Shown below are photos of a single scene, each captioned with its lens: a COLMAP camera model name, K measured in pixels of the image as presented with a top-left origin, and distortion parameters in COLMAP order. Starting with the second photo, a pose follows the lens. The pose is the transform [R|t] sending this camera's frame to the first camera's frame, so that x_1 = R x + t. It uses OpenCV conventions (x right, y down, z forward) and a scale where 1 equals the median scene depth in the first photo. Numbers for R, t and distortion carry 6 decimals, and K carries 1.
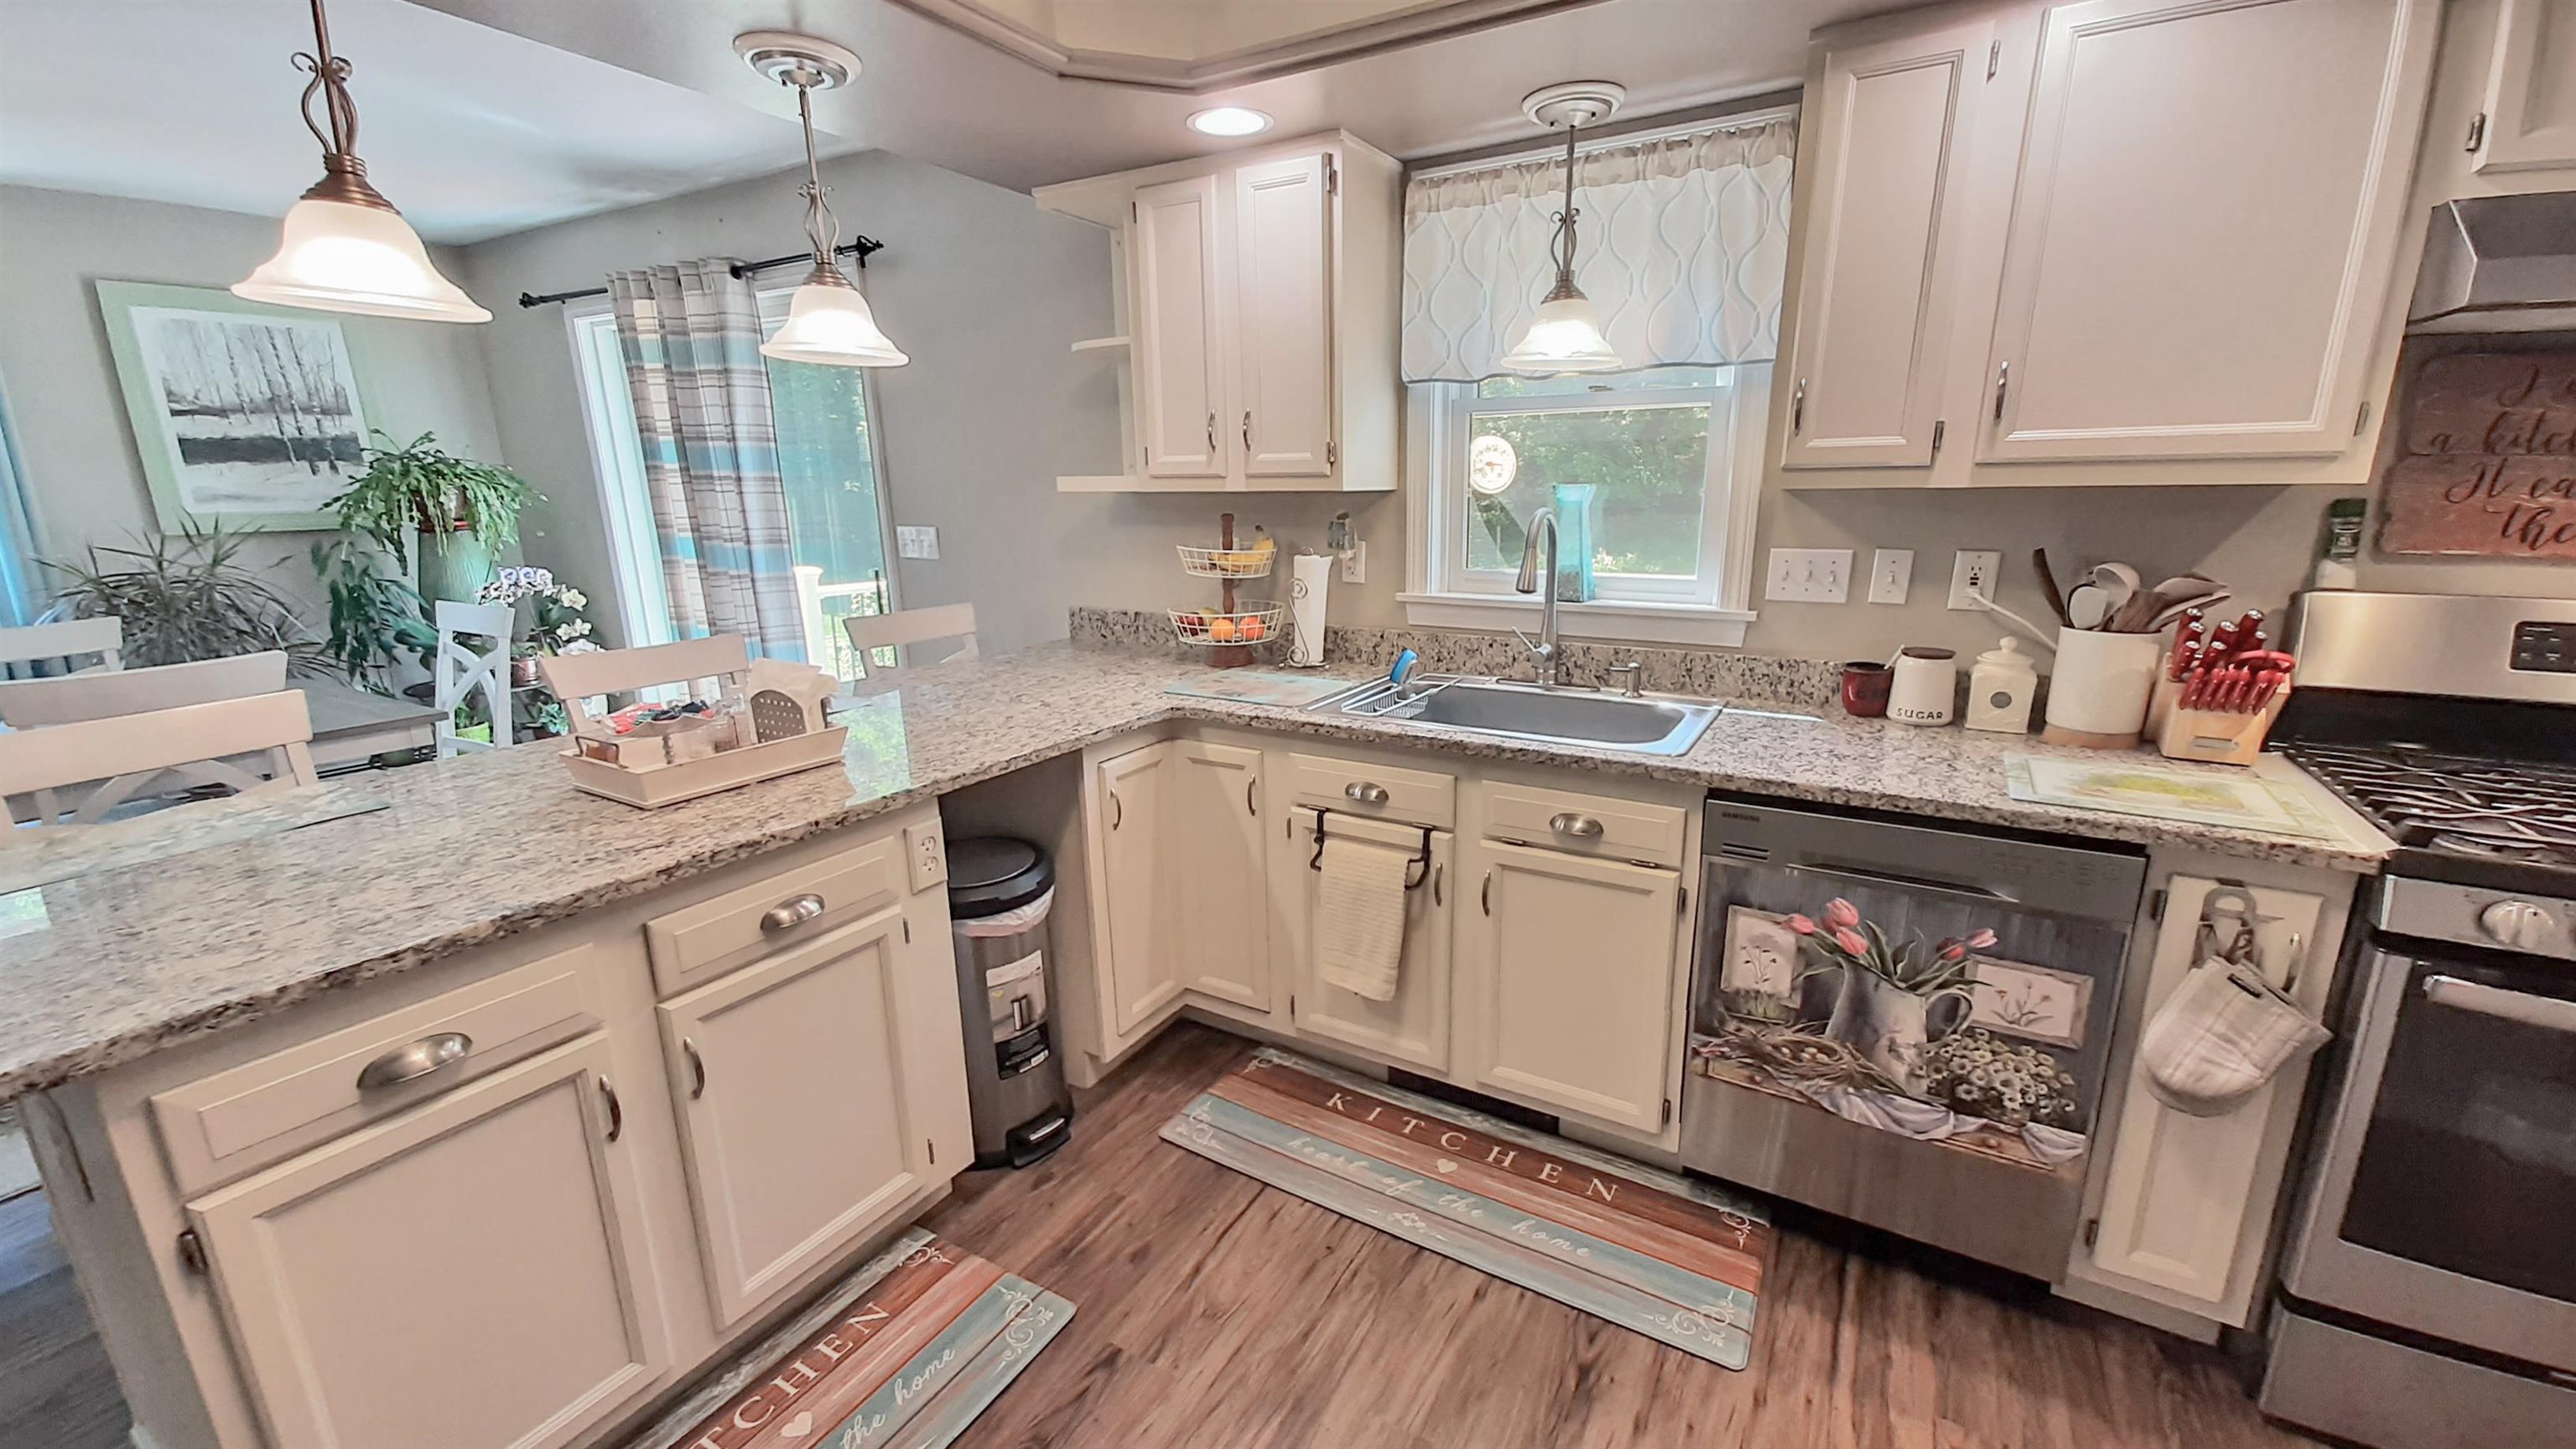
lens RADIAL K [[994.9, 0, 1327.4], [0, 994.9, 742.0], [0, 0, 1]] dist [0.027585, -0.009479]
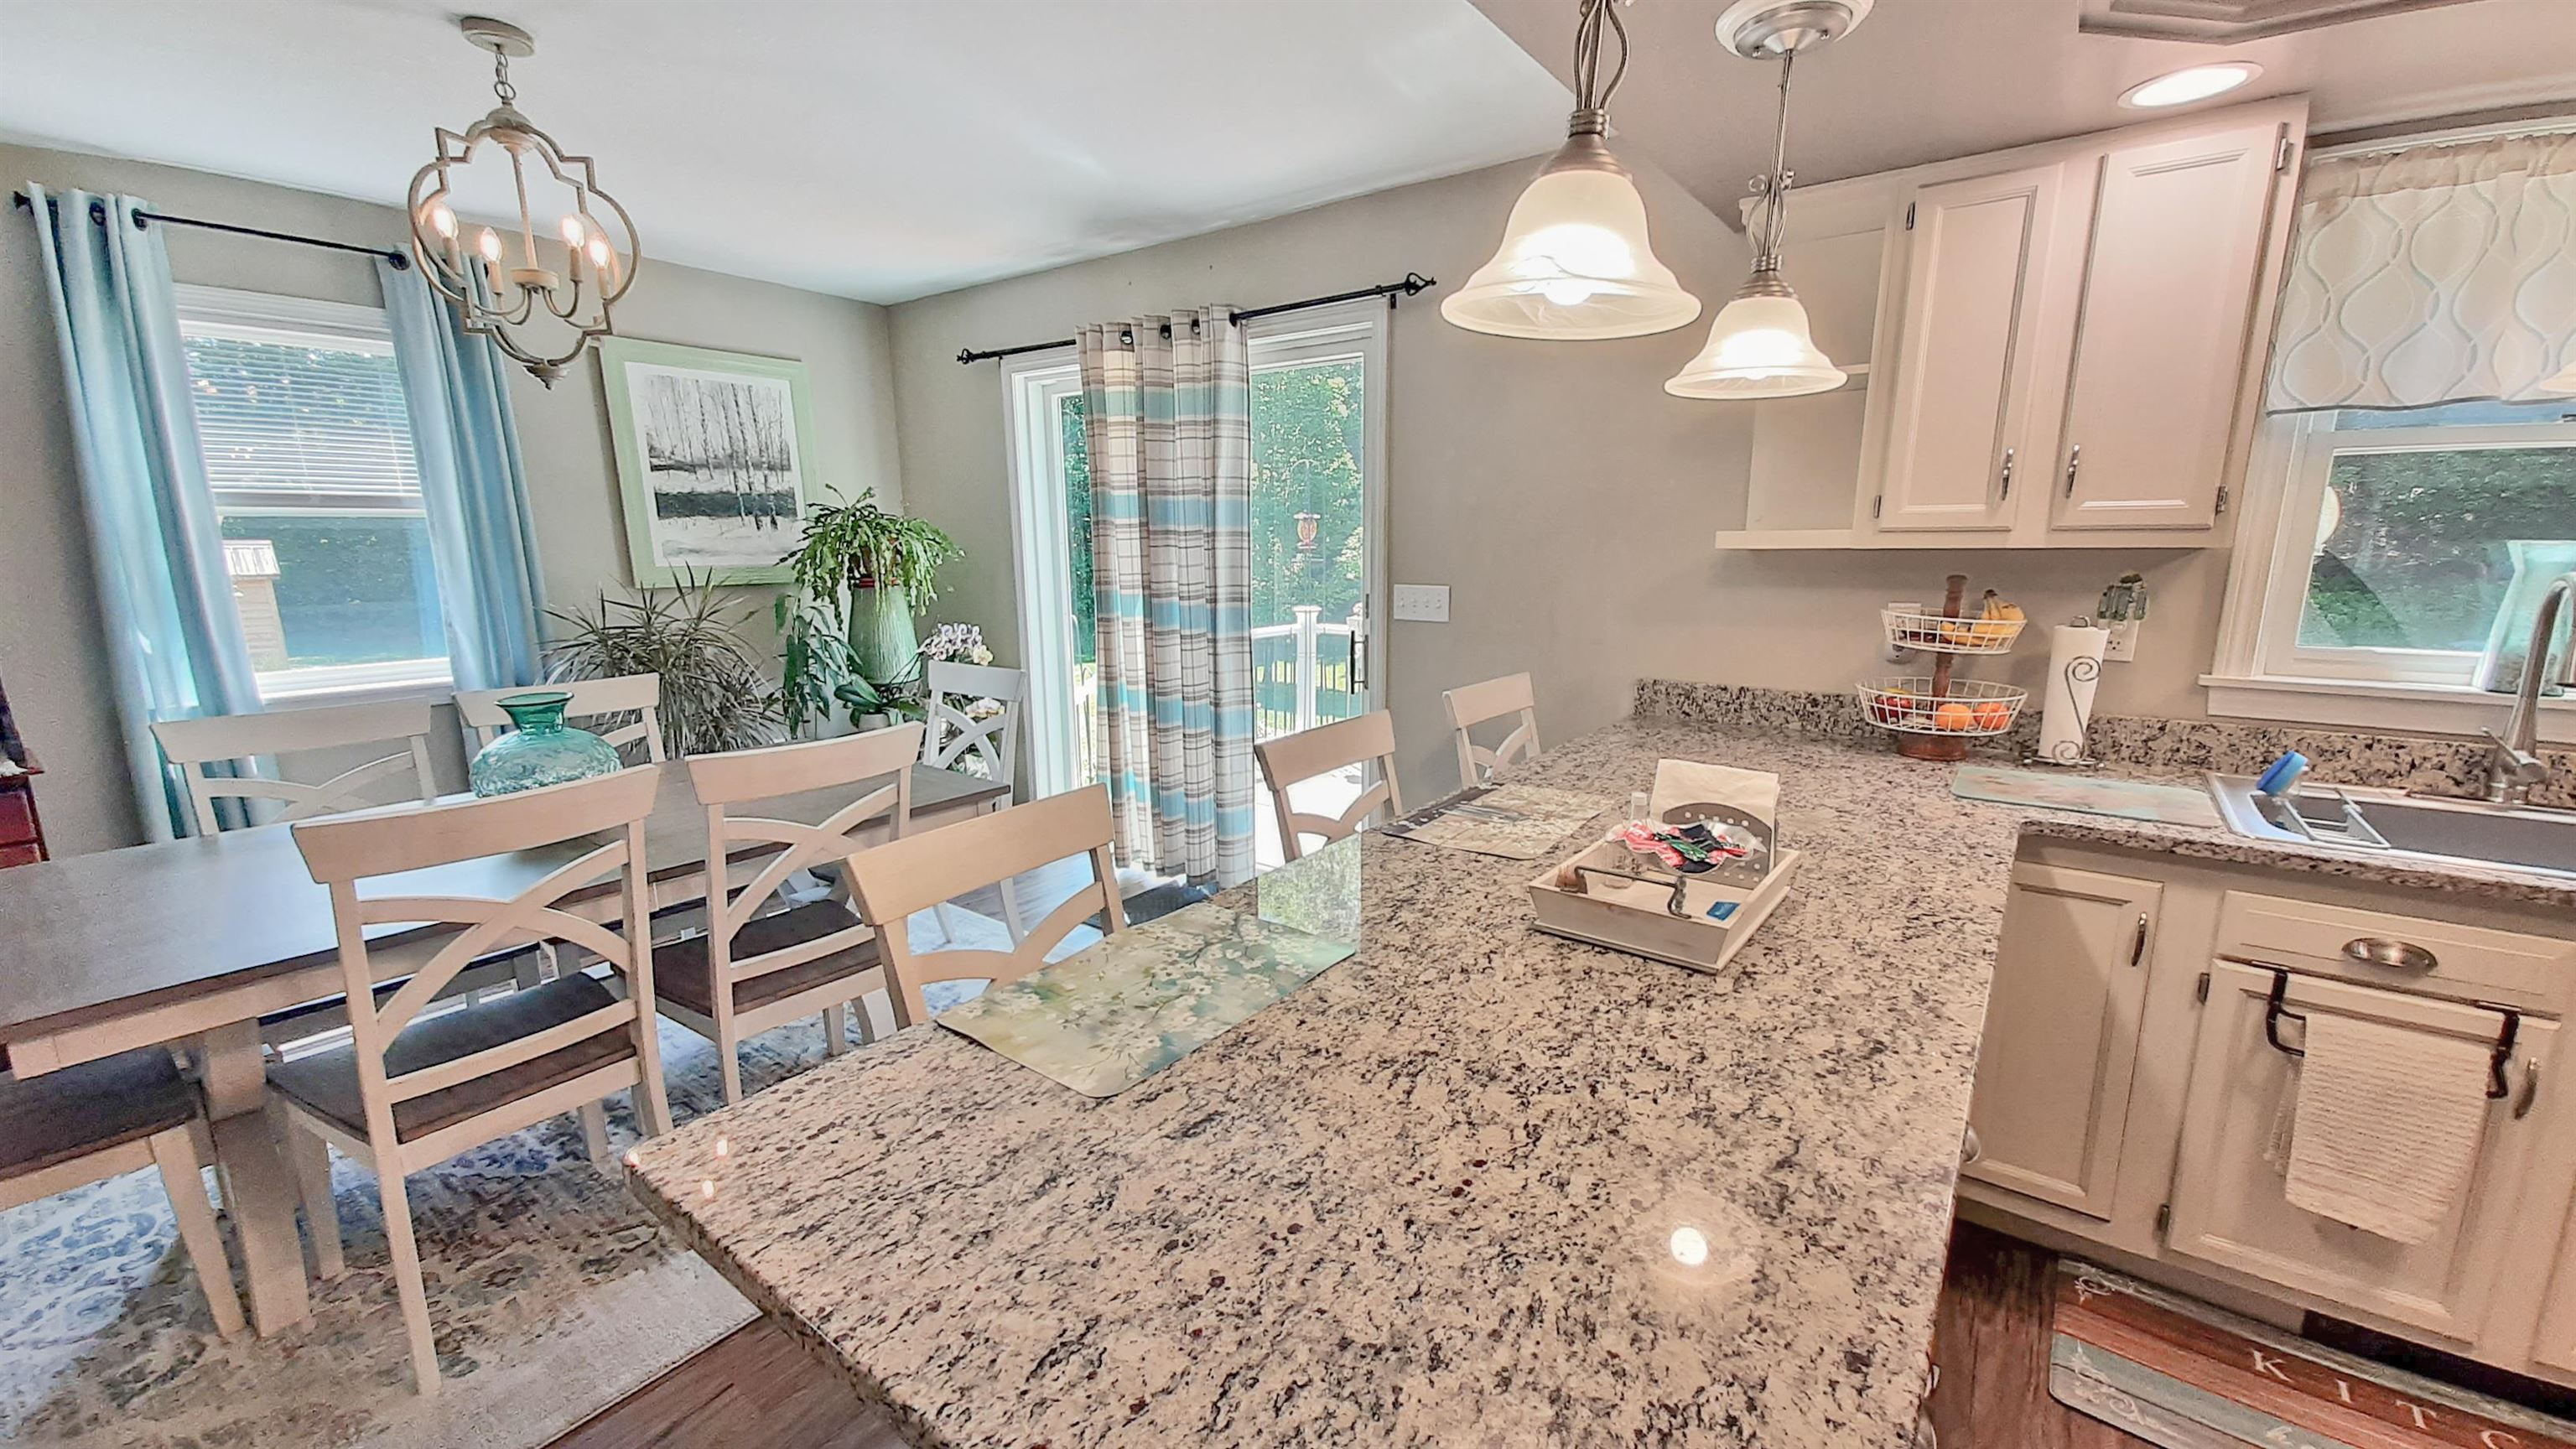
lens RADIAL K [[994.9, 0, 1321.7], [0, 994.9, 736.6], [0, 0, 1]] dist [0.027585, -0.009479]
pose [[0.993892, 0.025288, -0.107419, -0.535347], [-0.031215, 0.998061, -0.053857, -0.035737], [0.105849, 0.056881, 0.992754, 0.132927]]
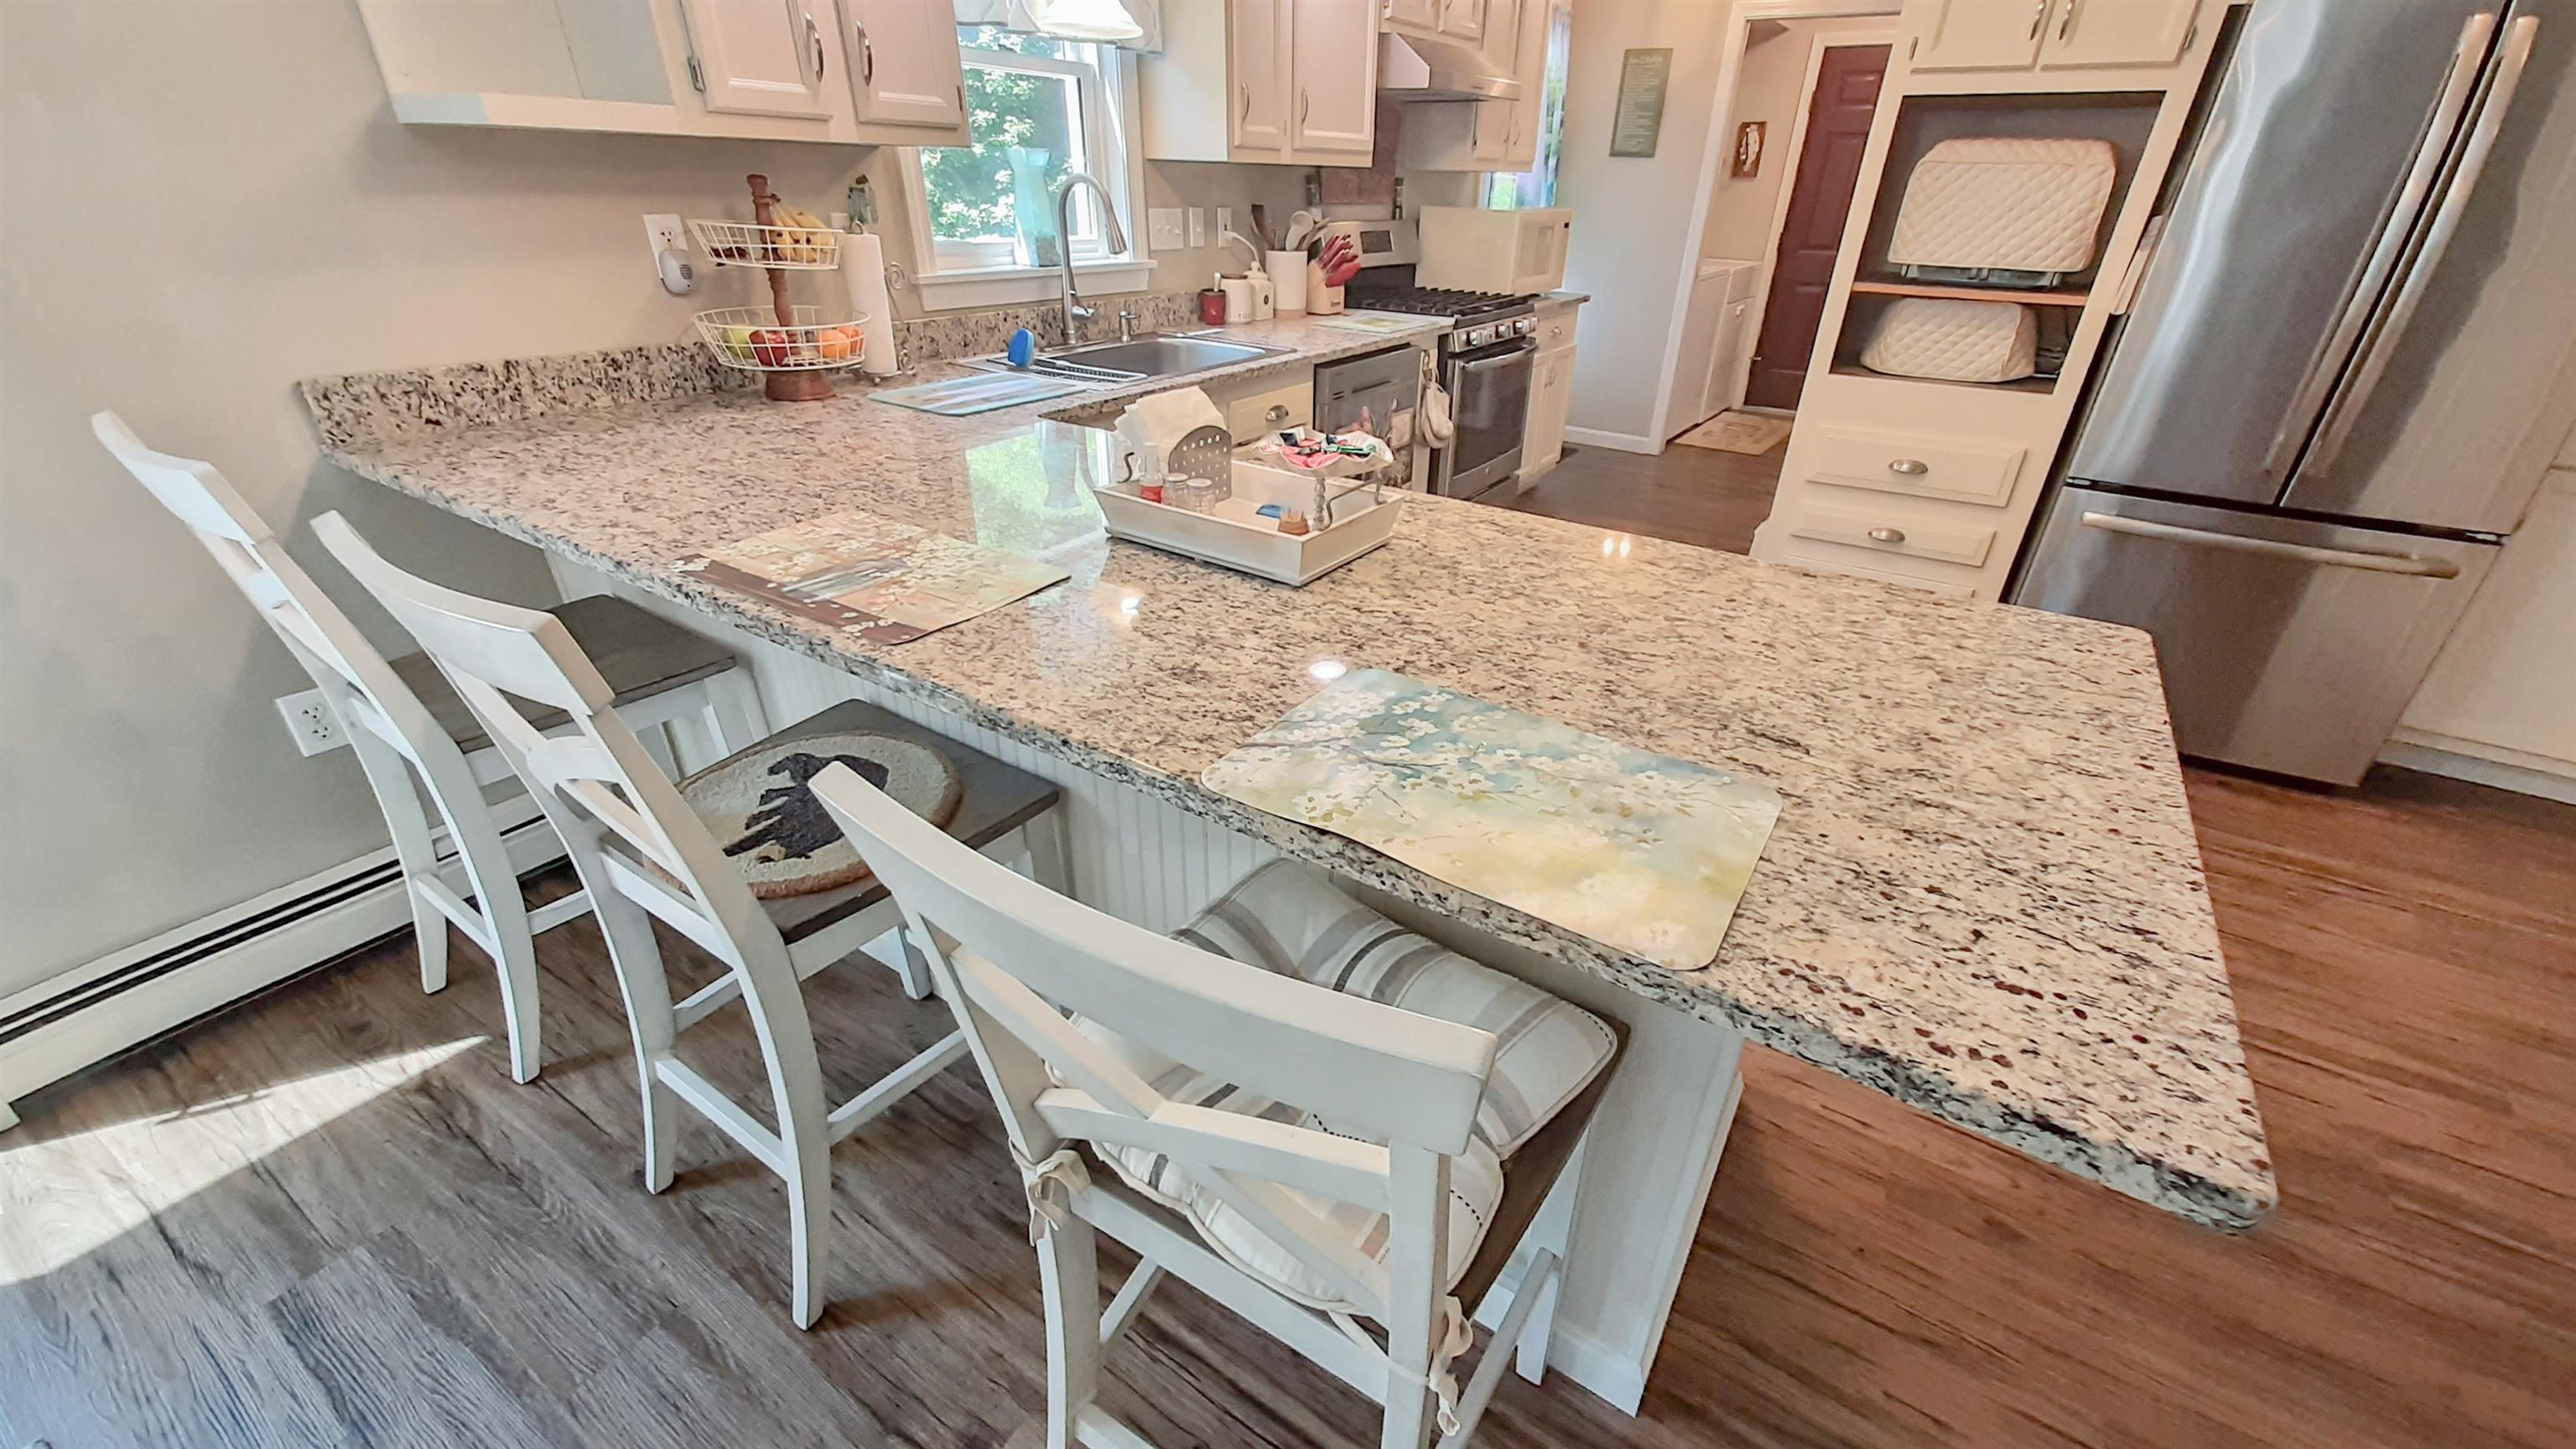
lens RADIAL K [[994.9, 0, 1310.4], [0, 994.9, 744.9], [0, 0, 1]] dist [0.027585, -0.009479]
pose [[0.051574, -0.485517, 0.872704, -0.932199], [0.227015, 0.856690, 0.463192, -0.124343], [-0.972525, 0.174228, 0.154402, 0.578589]]
